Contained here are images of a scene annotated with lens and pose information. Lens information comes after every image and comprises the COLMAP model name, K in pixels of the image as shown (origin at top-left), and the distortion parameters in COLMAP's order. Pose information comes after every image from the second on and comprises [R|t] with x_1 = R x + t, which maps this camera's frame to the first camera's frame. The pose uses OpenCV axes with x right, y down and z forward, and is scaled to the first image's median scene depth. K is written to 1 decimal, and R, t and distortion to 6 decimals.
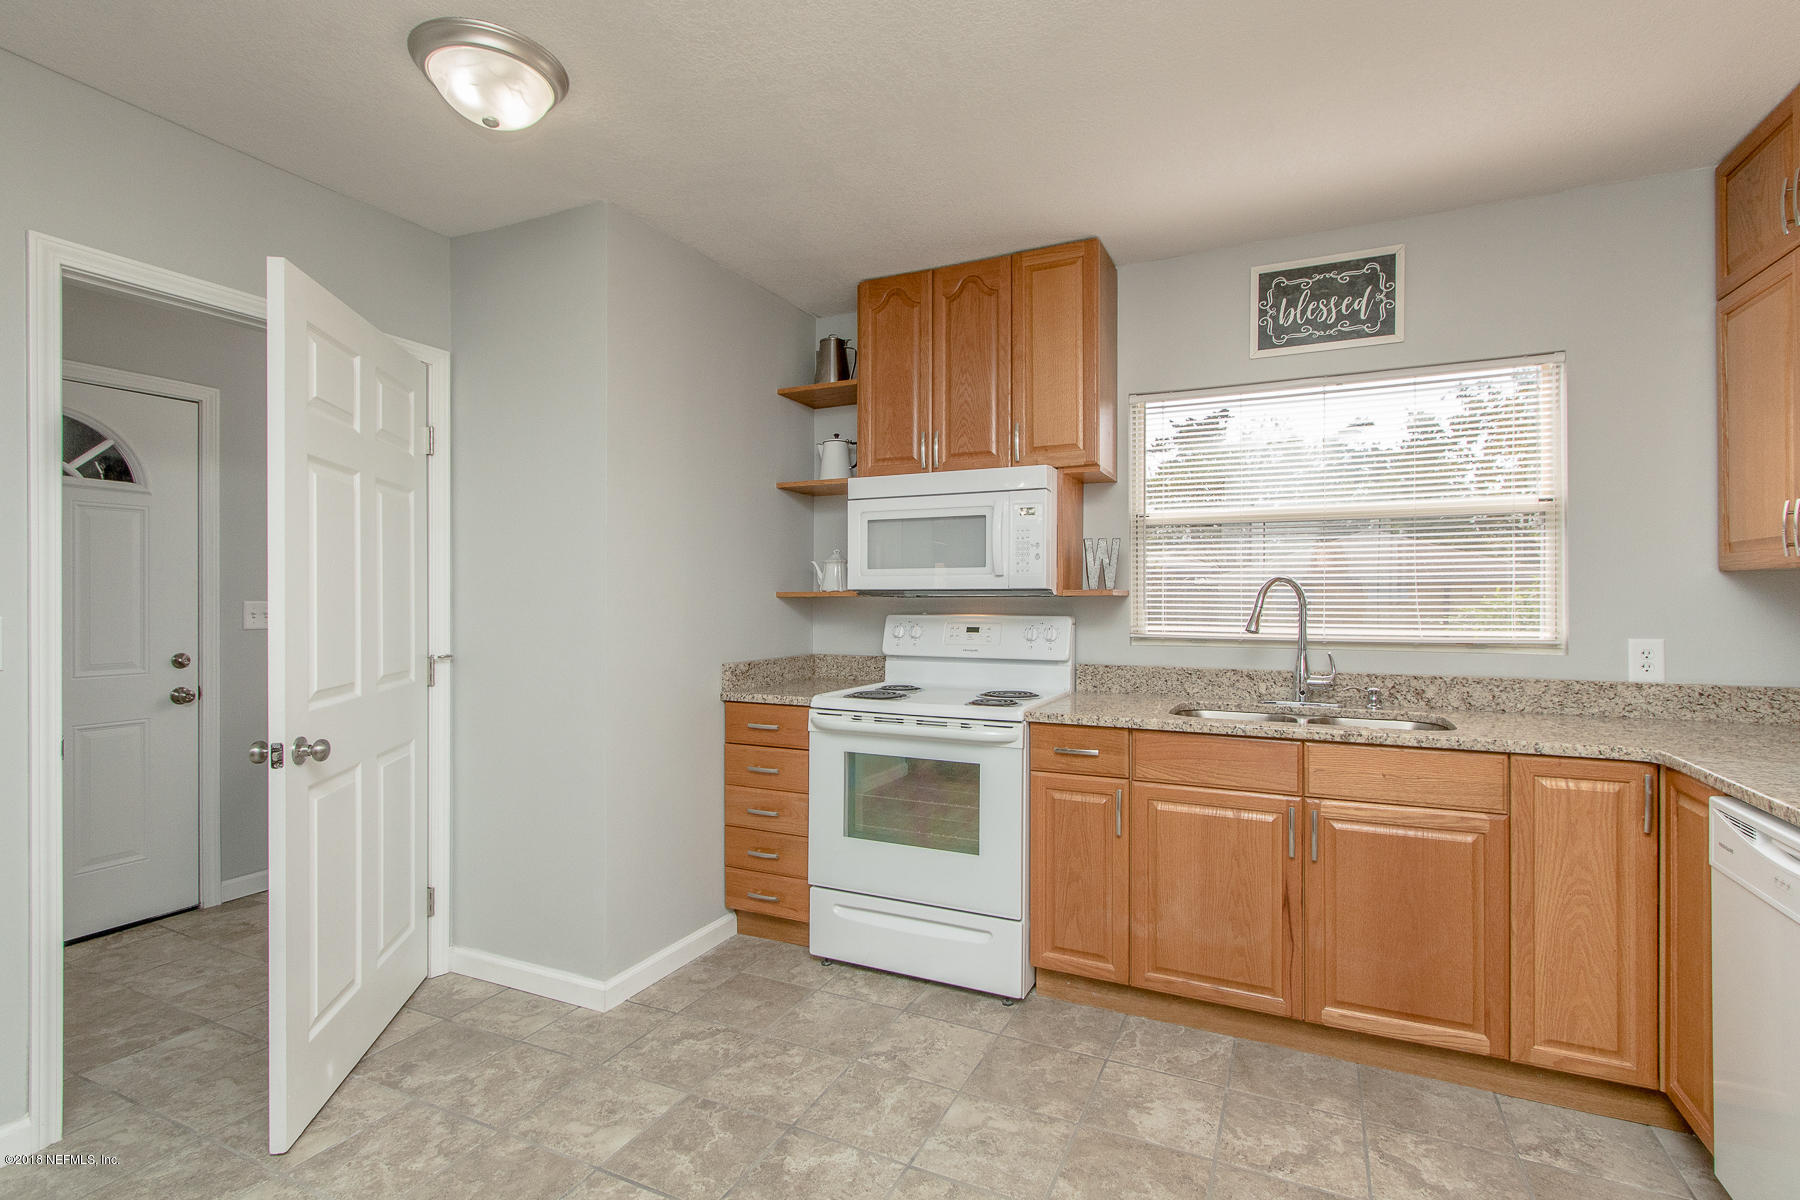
lens RADIAL K [[835.4, 0, 900.0], [0, 835.4, 600.0], [0, 0, 1]] dist [0.002473, -0.000151]
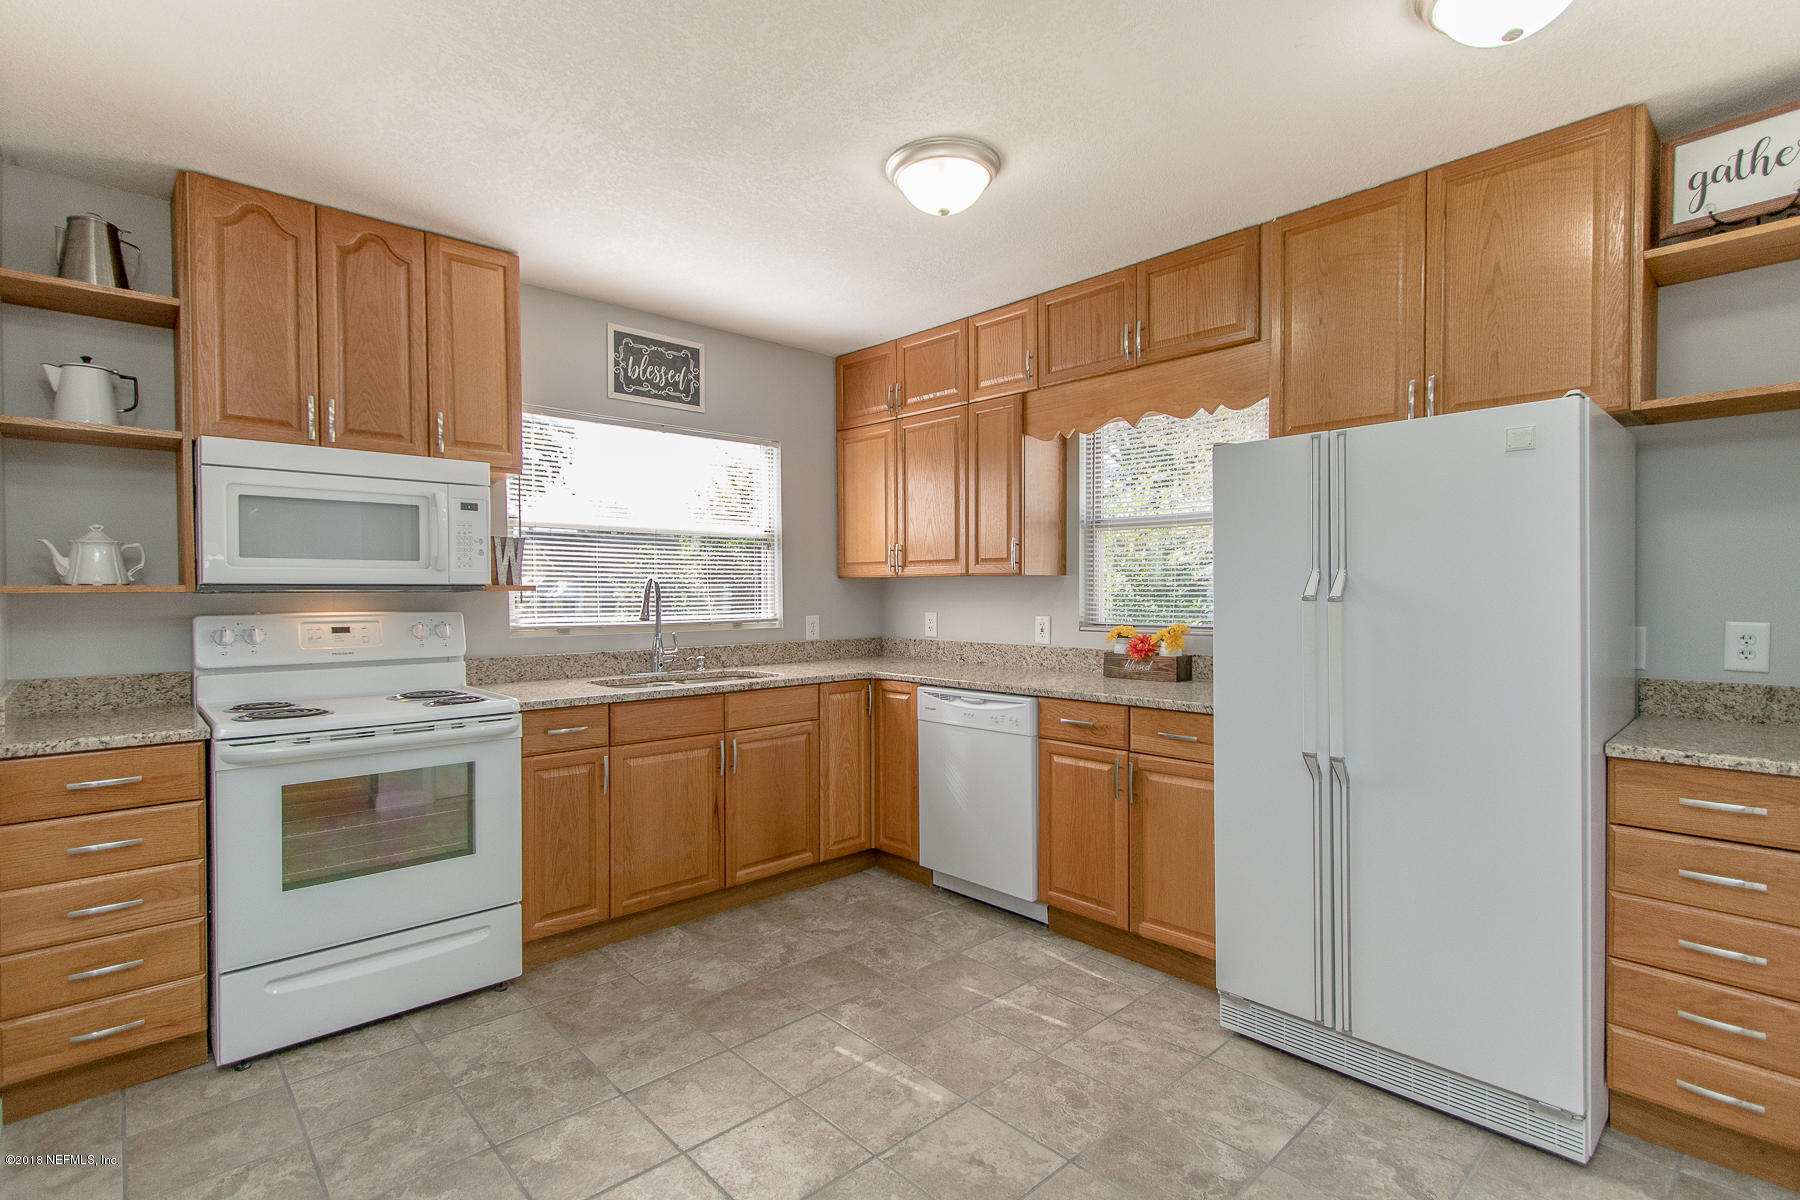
lens RADIAL K [[854.1, 0, 900.0], [0, 854.1, 600.0], [0, 0, 1]] dist [0.000668, -0.000508]
pose [[0.367353, -0.010665, 0.930020, -0.639678], [0.002414, 0.999942, 0.010514, -0.004496], [-0.930078, -0.001617, 0.367358, 0.155520]]
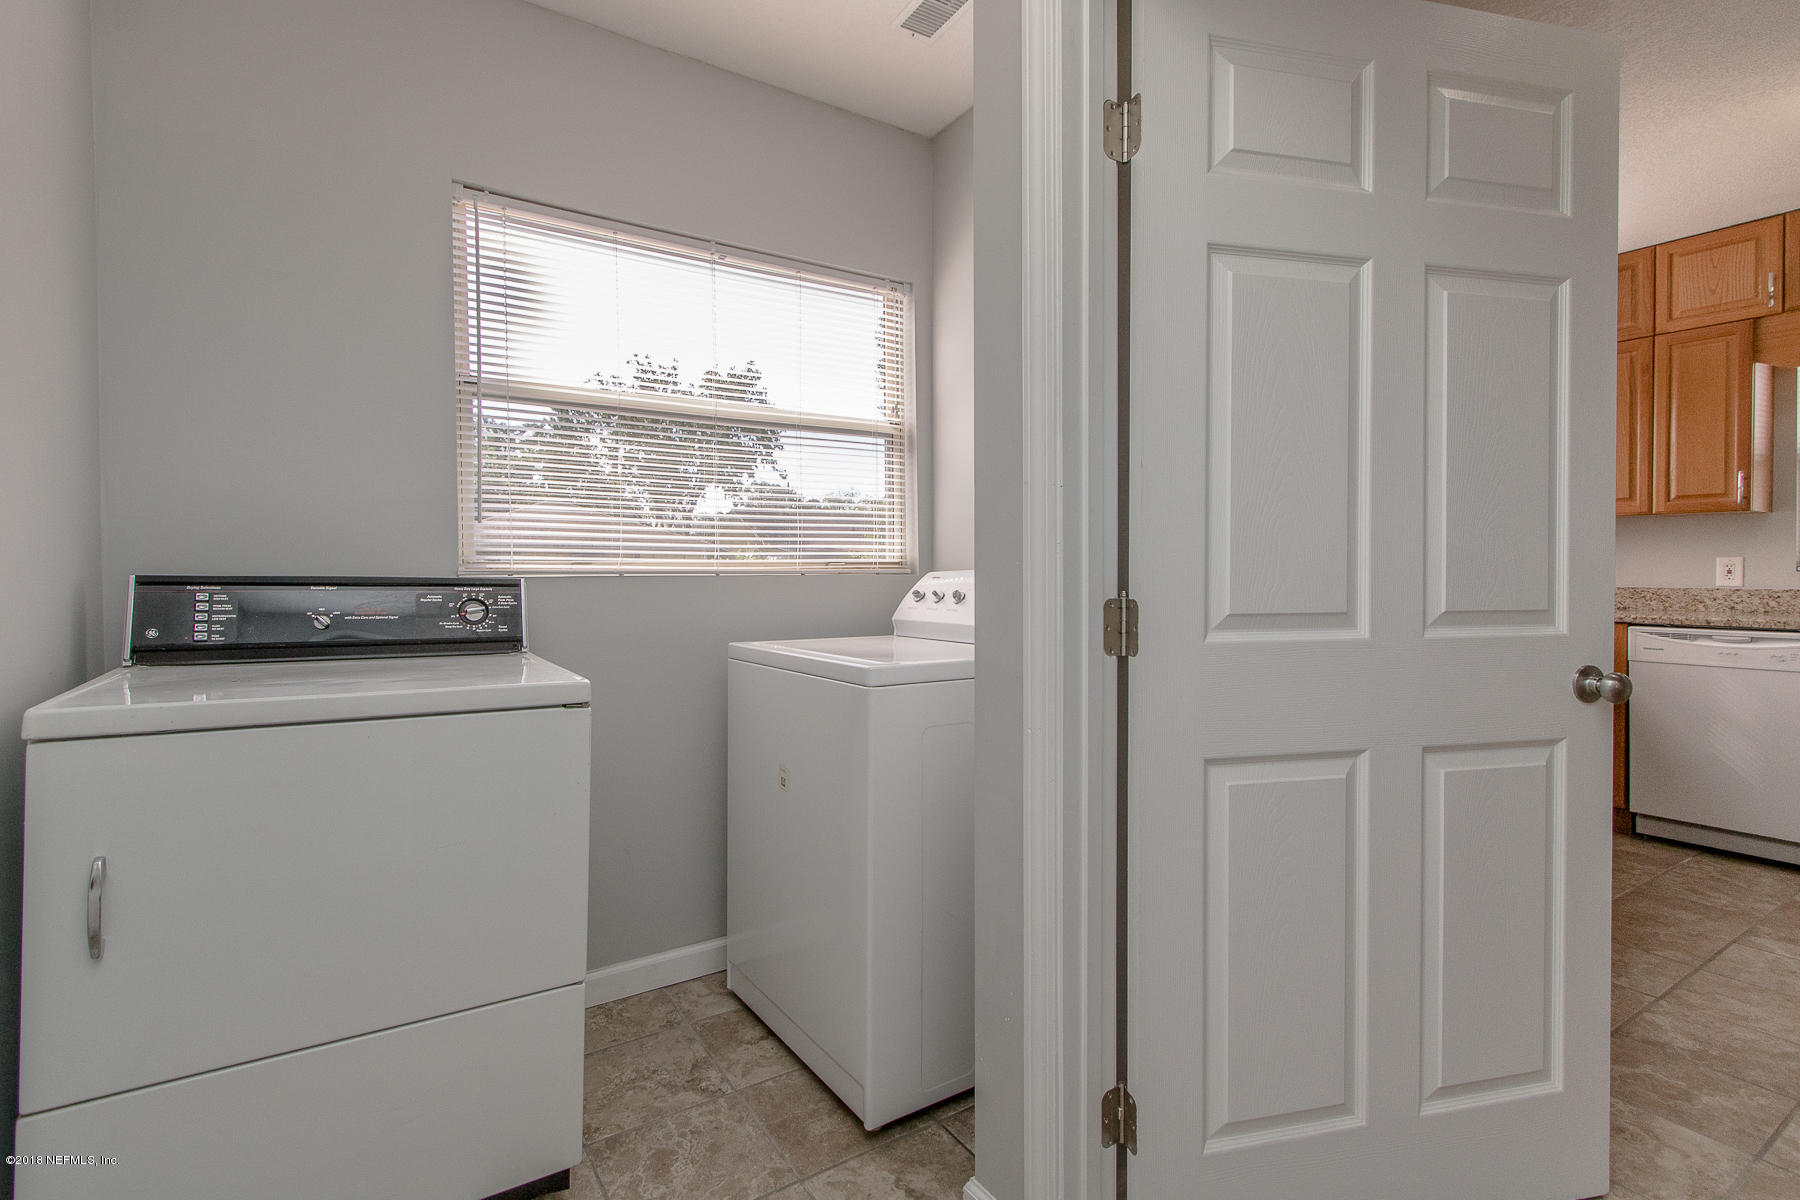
lens RADIAL K [[854.4, 0, 900.2], [0, 854.4, 578.6], [0, 0, 1]] dist [0.011845, 0.000284]
pose [[0.511681, -0.009760, 0.859120, -1.062067], [0.001930, 0.999946, 0.010210, 0.054968], [-0.859173, -0.003566, 0.511672, 0.880085]]
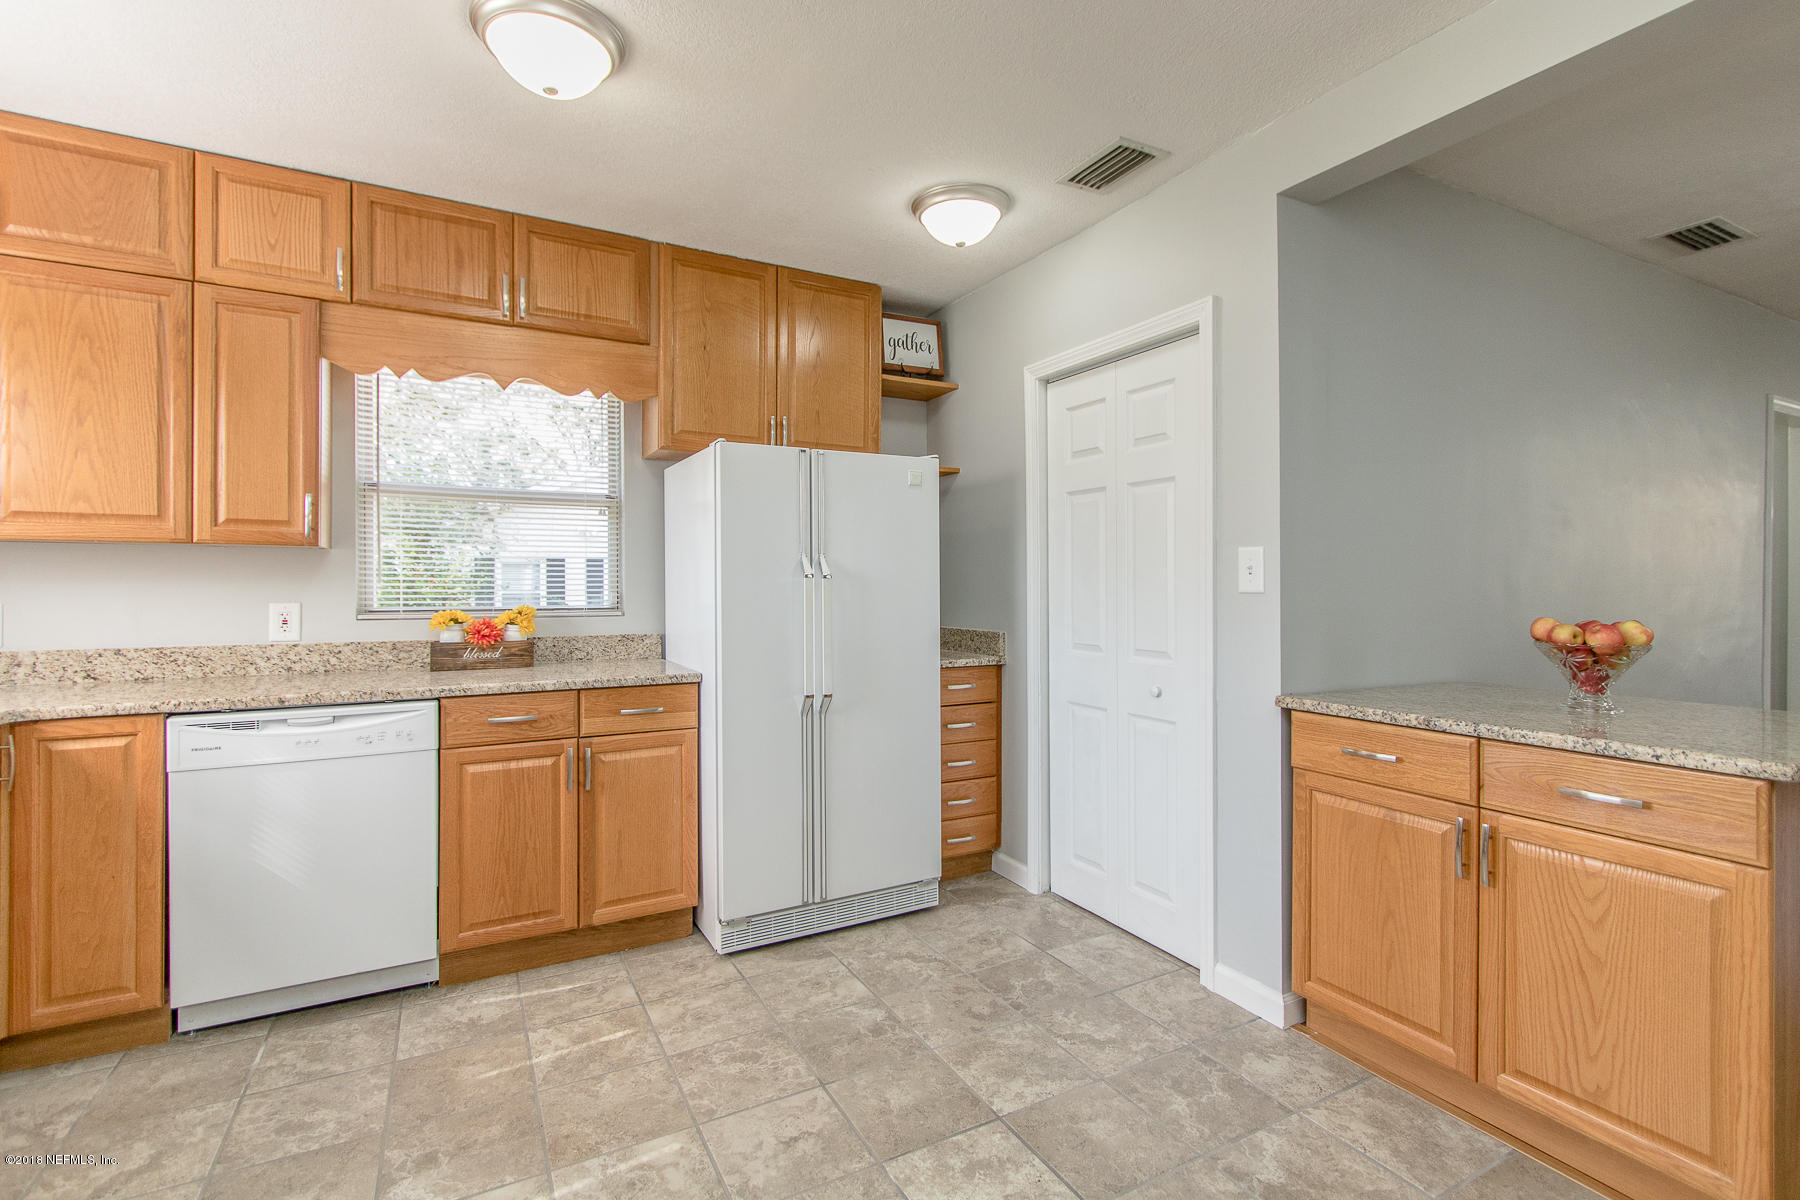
lens RADIAL K [[821.4, 0, 909.1], [0, 821.4, 585.5], [0, 0, 1]] dist [-0.000024, -0.001061]
pose [[-0.816177, -0.000198, 0.577801, -0.431169], [-0.000523, 1.000000, -0.000396, 0.016170], [-0.577801, -0.000625, -0.816177, 0.832774]]
